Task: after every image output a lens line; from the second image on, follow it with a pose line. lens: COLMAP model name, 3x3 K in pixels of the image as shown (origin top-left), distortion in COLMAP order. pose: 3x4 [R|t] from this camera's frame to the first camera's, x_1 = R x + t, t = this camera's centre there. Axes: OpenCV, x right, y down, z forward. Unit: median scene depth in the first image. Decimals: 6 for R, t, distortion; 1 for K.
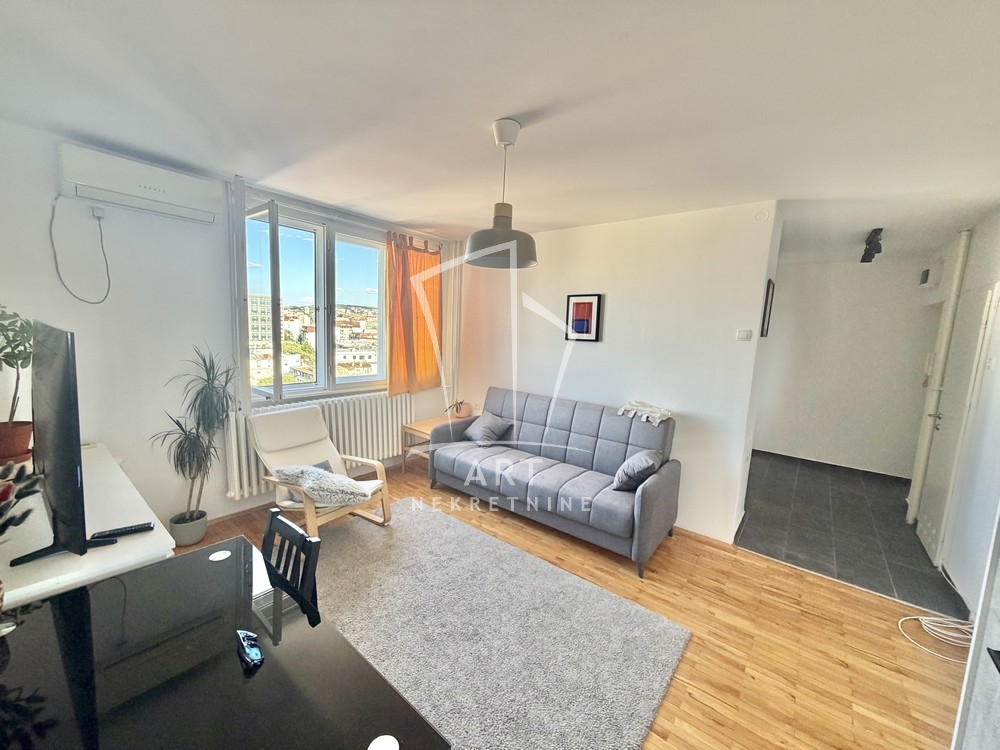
lens RADIAL K [[396.7, 0, 503.0], [0, 396.7, 374.1], [0, 0, 1]] dist [-0.000418, -0.000046]
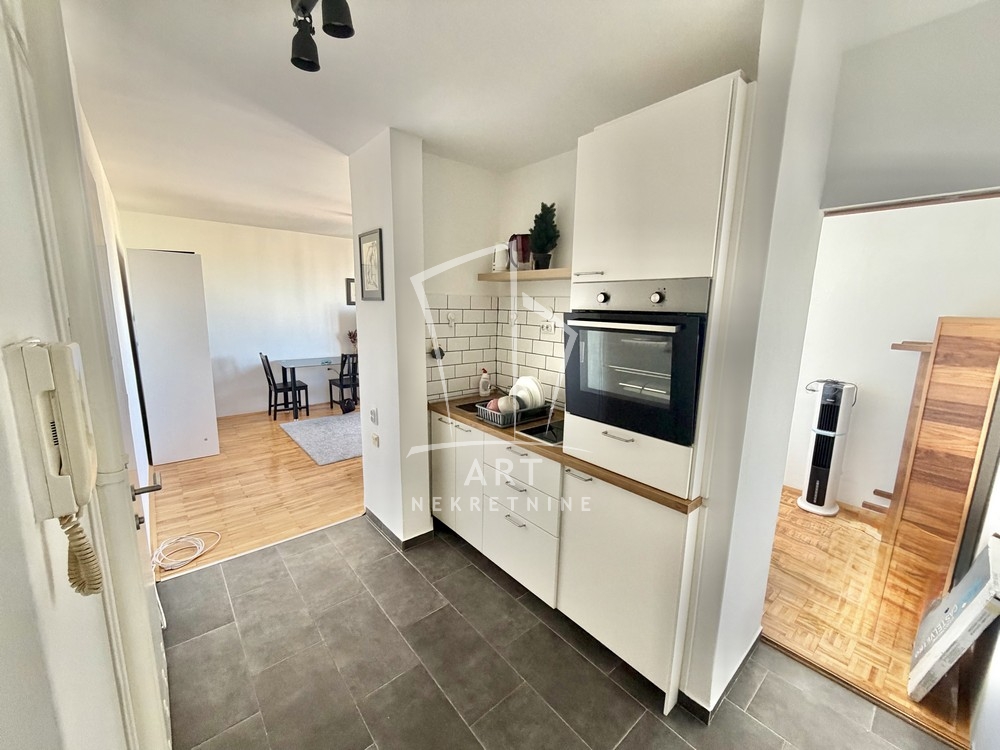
lens RADIAL K [[396.7, 0, 503.0], [0, 396.7, 374.1], [0, 0, 1]] dist [-0.000418, -0.000046]
pose [[-0.179353, 0.119978, -0.976441, 1.455850], [-0.138675, 0.979542, 0.145831, -0.103225], [0.973962, 0.161563, -0.159046, 1.447497]]
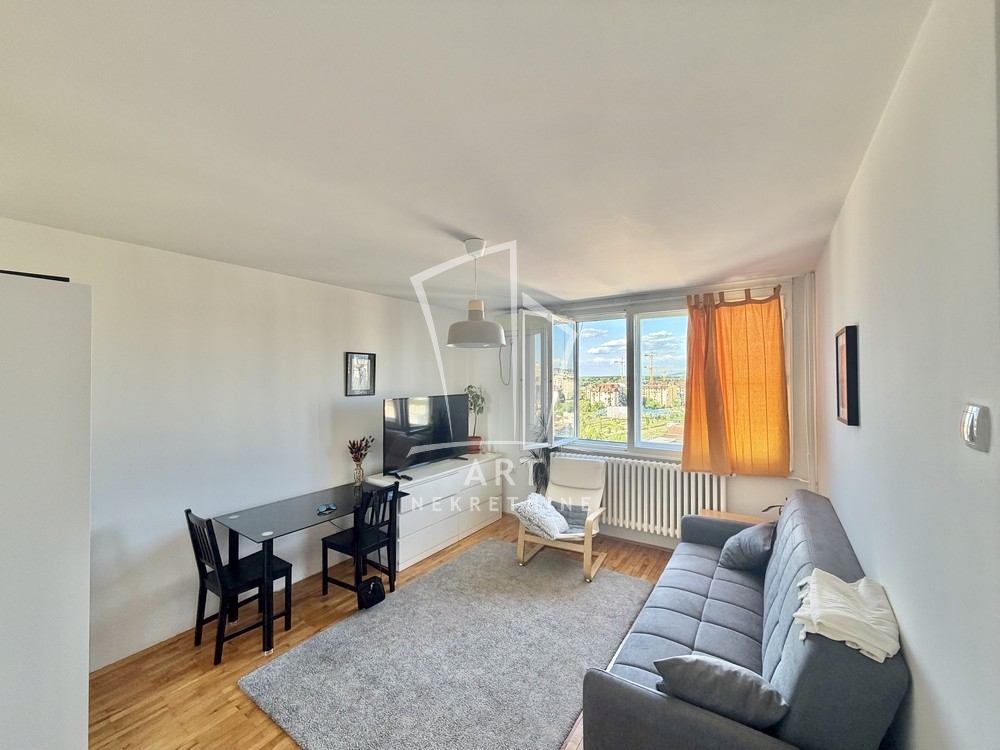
lens RADIAL K [[396.7, 0, 503.0], [0, 396.7, 374.1], [0, 0, 1]] dist [-0.000418, -0.000046]
pose [[0.076561, -0.052393, -0.995687, 0.779767], [-0.105037, 0.992638, -0.060309, -0.084844], [0.991517, 0.109201, 0.070494, 0.636335]]
